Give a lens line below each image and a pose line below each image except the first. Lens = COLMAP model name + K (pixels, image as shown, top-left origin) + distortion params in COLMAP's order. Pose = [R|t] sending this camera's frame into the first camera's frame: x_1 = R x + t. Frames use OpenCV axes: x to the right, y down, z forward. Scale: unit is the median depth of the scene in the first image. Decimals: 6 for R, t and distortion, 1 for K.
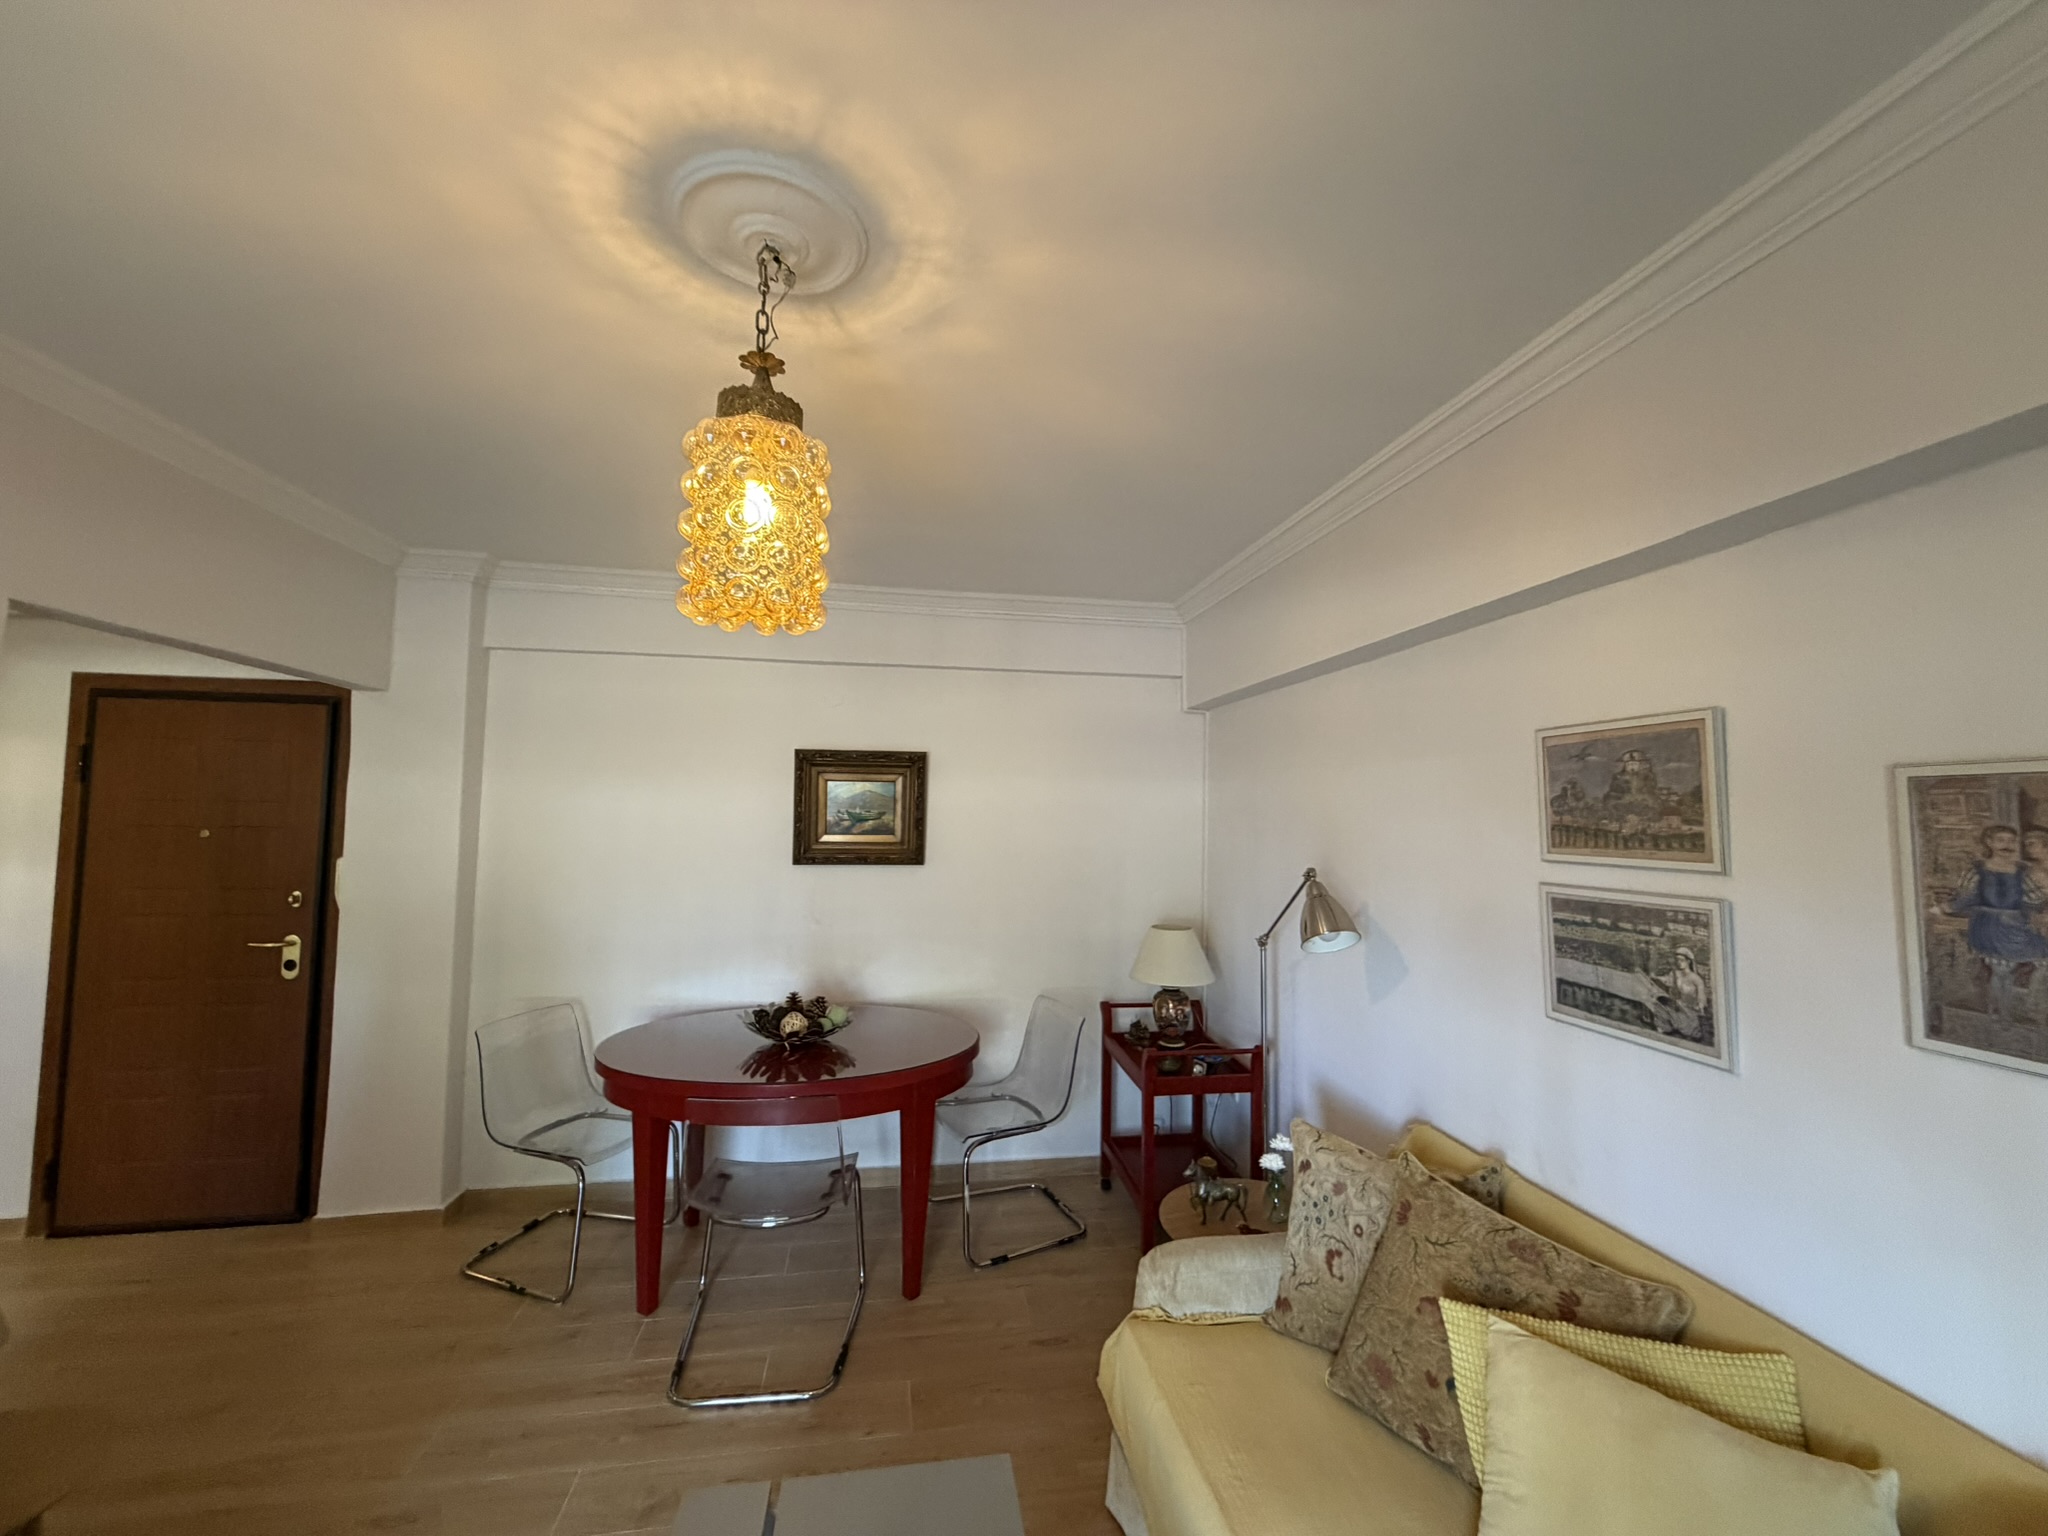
lens RADIAL K [[813.8, 0, 1021.6], [0, 813.8, 766.7], [0, 0, 1]] dist [0.001171, 0.001318]
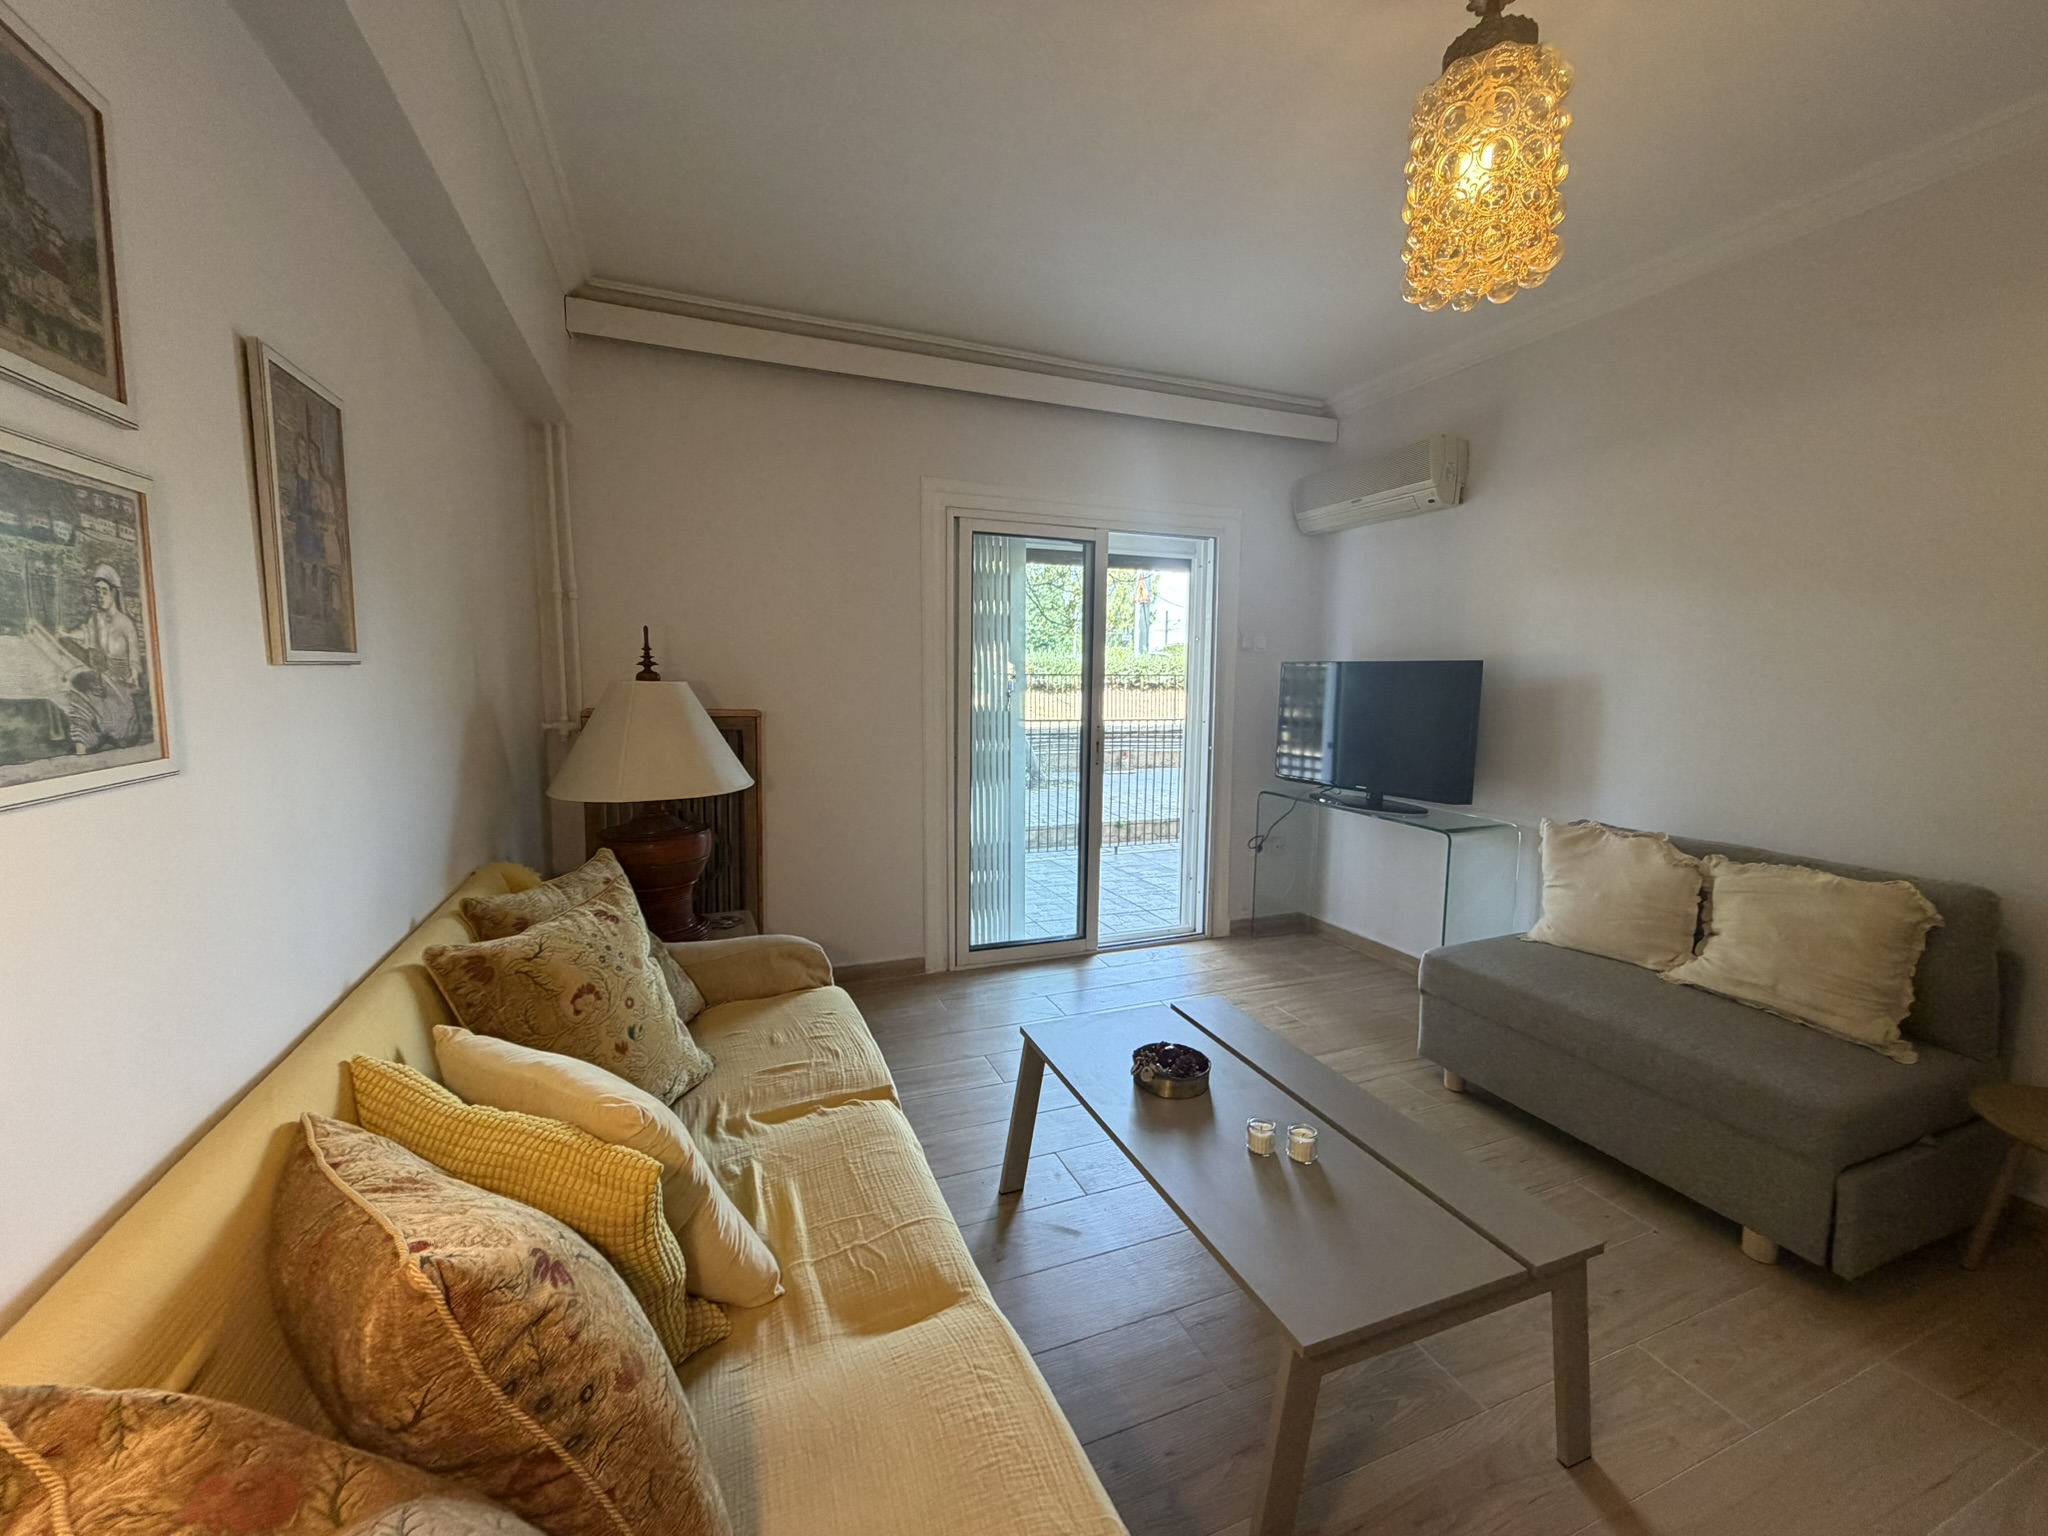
lens RADIAL K [[813.8, 0, 1026.9], [0, 813.8, 762.3], [0, 0, 1]] dist [0.001171, 0.001318]
pose [[-0.976001, -0.003217, -0.217742, 0.352445], [-0.013976, 0.998755, 0.047890, 0.294205], [0.217316, 0.049784, -0.974831, 1.530504]]
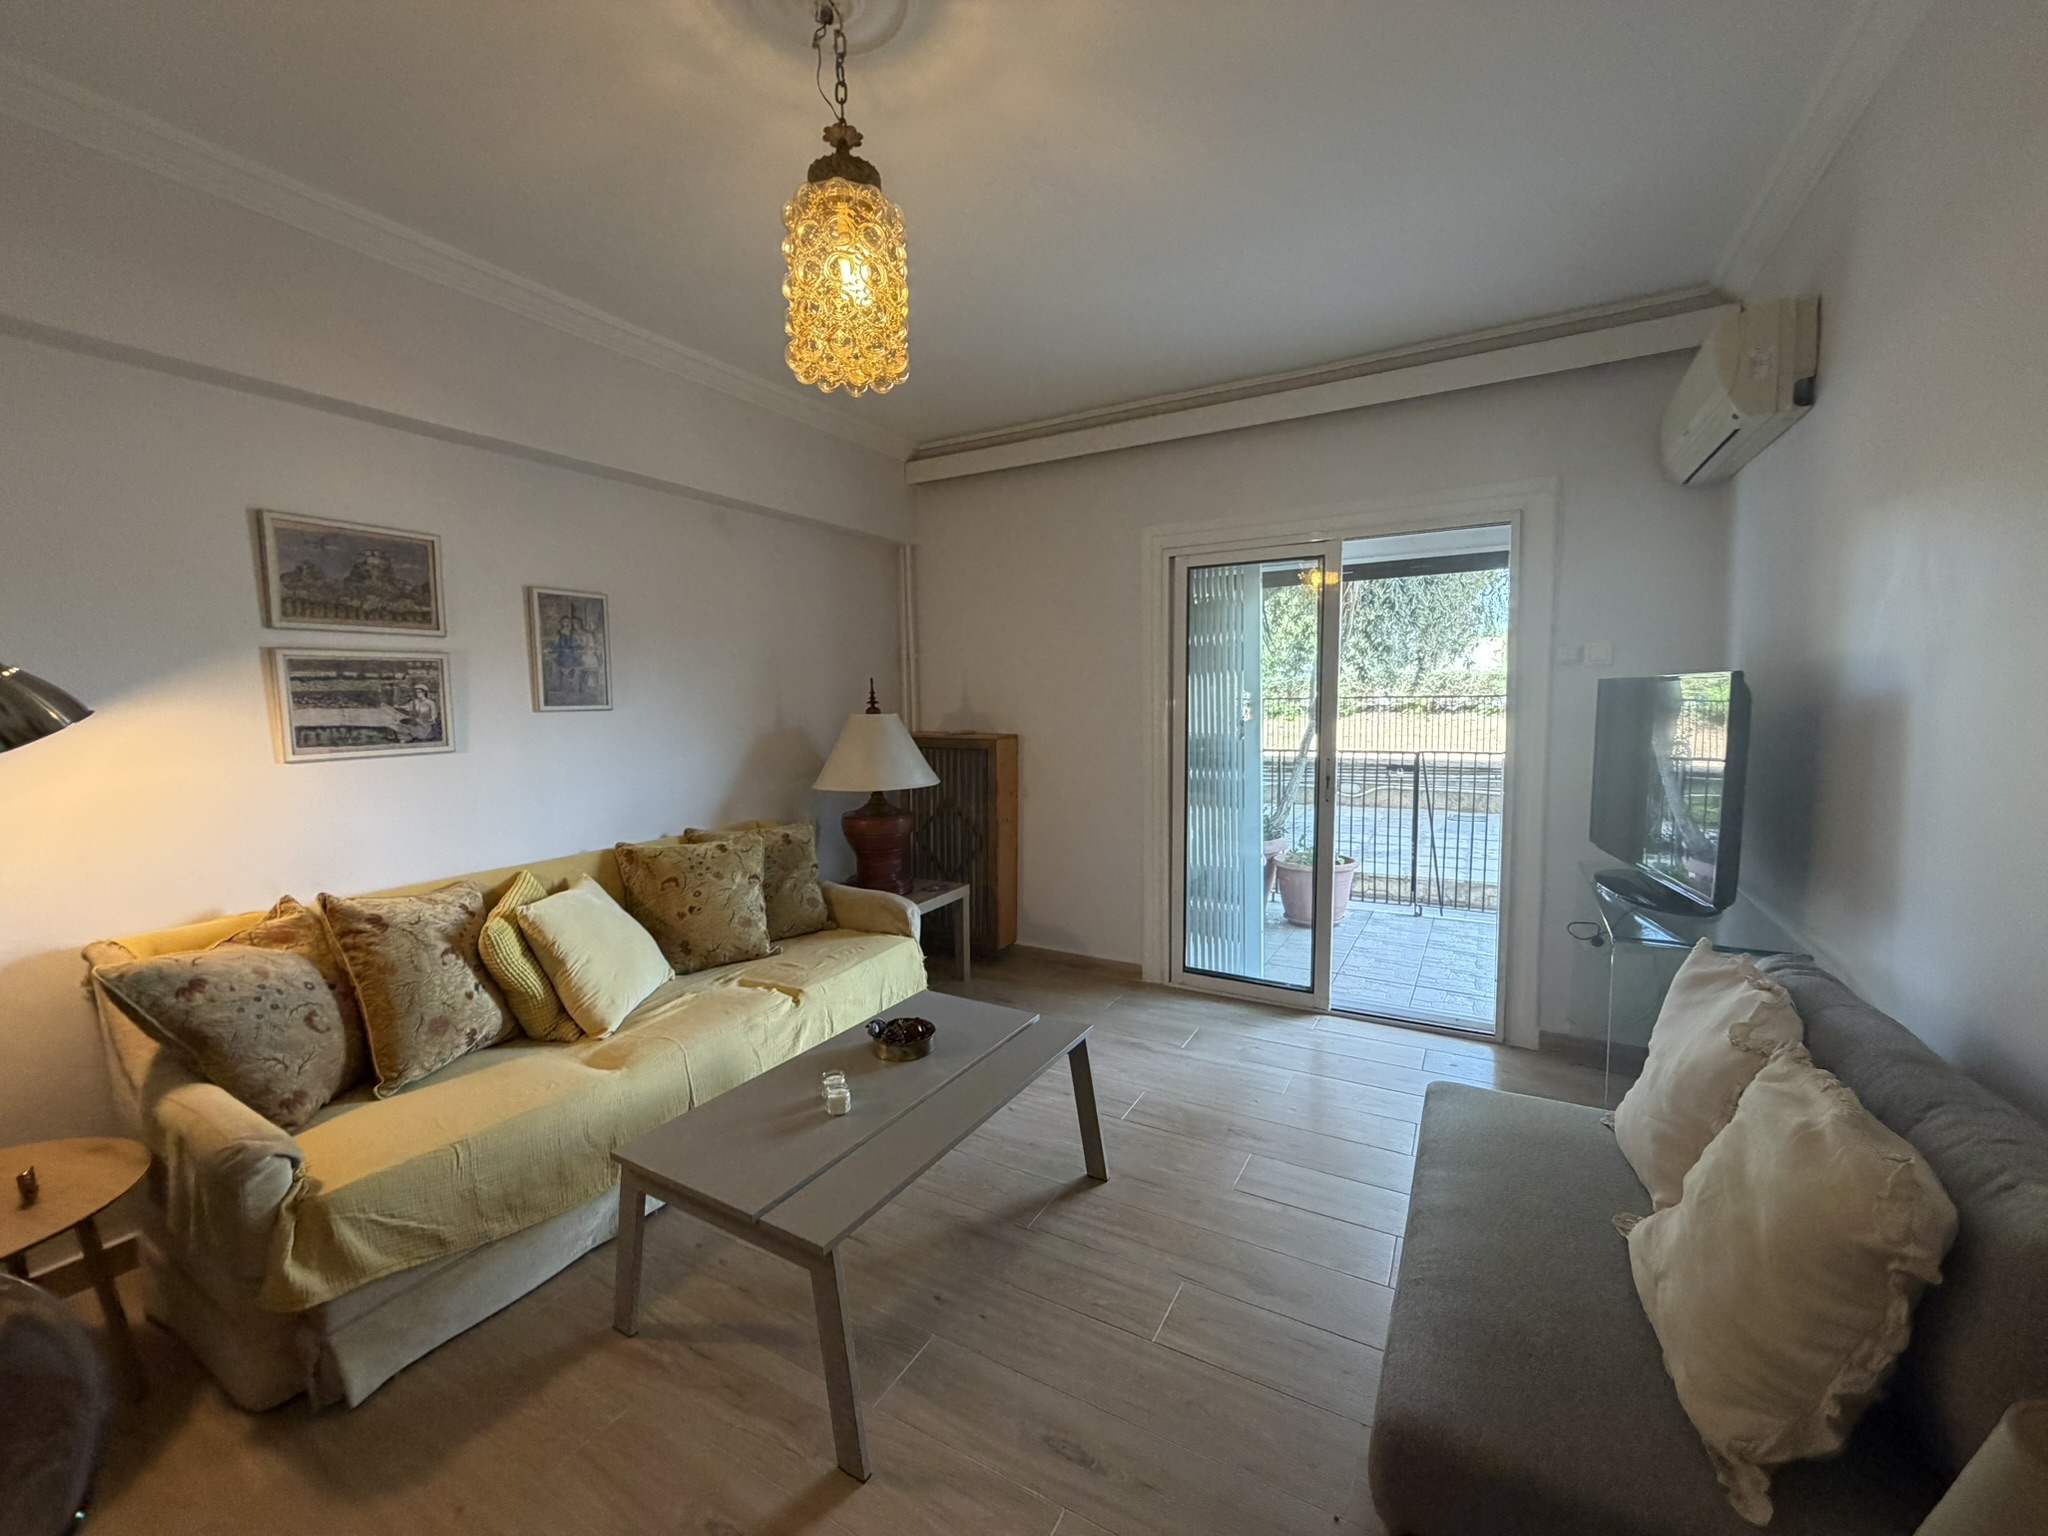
lens RADIAL K [[813.8, 0, 1016.8], [0, 813.8, 763.9], [0, 0, 1]] dist [0.001171, 0.001318]
pose [[-0.771642, -0.053495, 0.633804, -1.029638], [-0.034126, 0.998504, 0.042728, 0.255148], [-0.635141, 0.011342, -0.772313, 1.409486]]
